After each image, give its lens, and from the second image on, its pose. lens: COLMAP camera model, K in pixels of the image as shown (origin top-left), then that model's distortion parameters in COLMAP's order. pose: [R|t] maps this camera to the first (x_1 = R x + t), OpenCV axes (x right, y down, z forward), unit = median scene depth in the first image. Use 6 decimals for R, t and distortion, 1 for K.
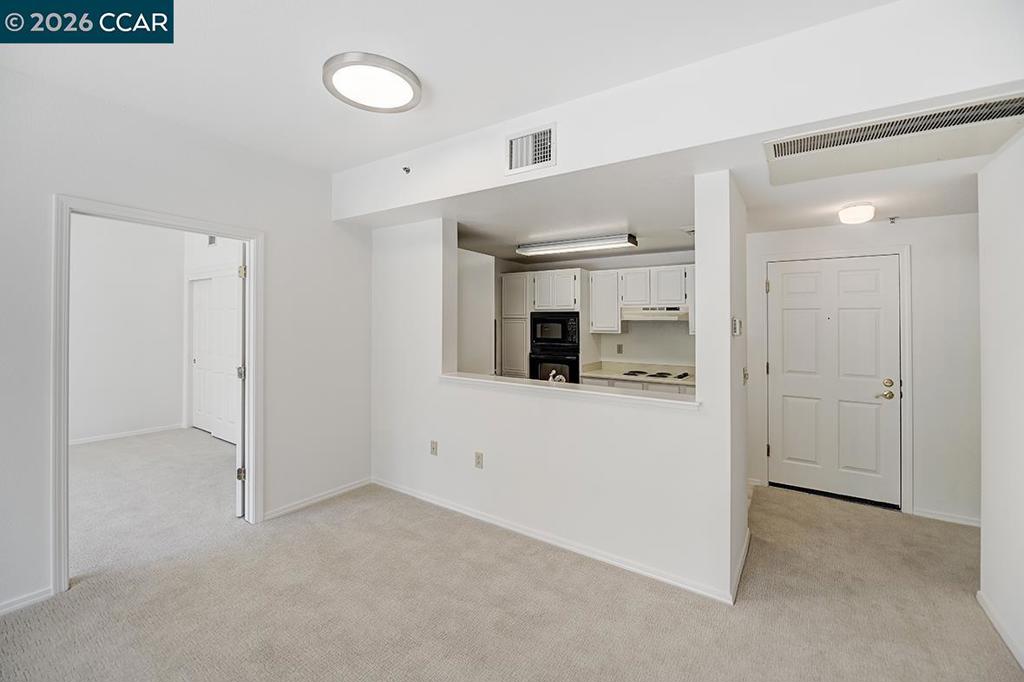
lens RADIAL K [[417.3, 0, 513.9], [0, 417.3, 326.7], [0, 0, 1]] dist [-0.001055, -0.000539]
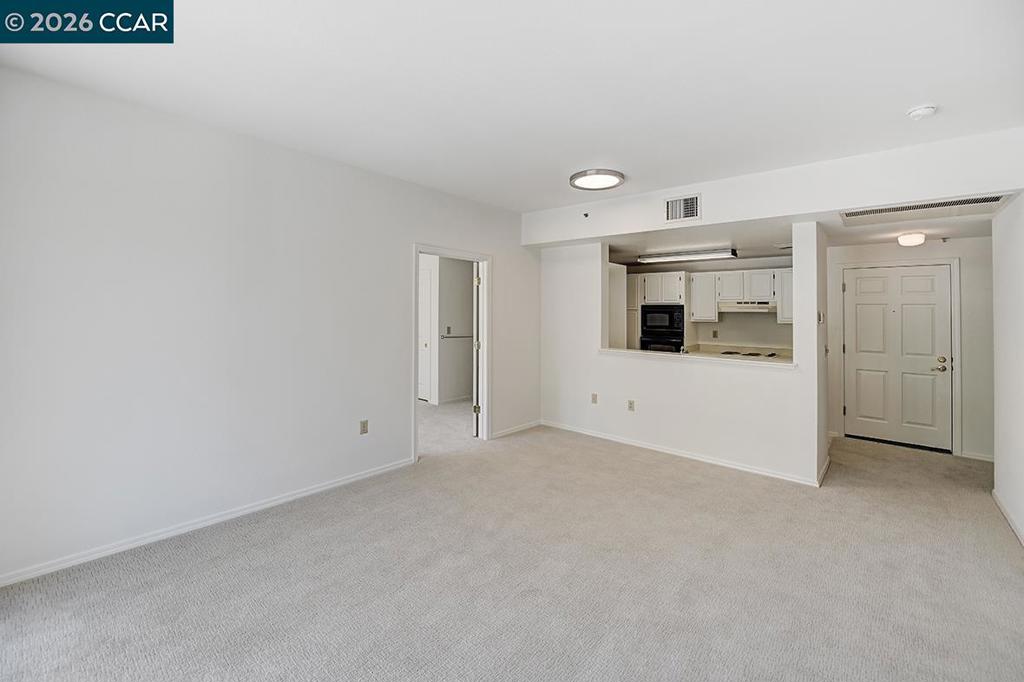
lens RADIAL K [[413.6, 0, 509.0], [0, 413.6, 312.9], [0, 0, 1]] dist [-0.000458, -0.000401]
pose [[0.990192, 0.003076, -0.139683, -0.277210], [-0.003856, 0.999978, -0.005312, -0.003348], [0.139663, 0.005798, 0.990182, -0.475845]]
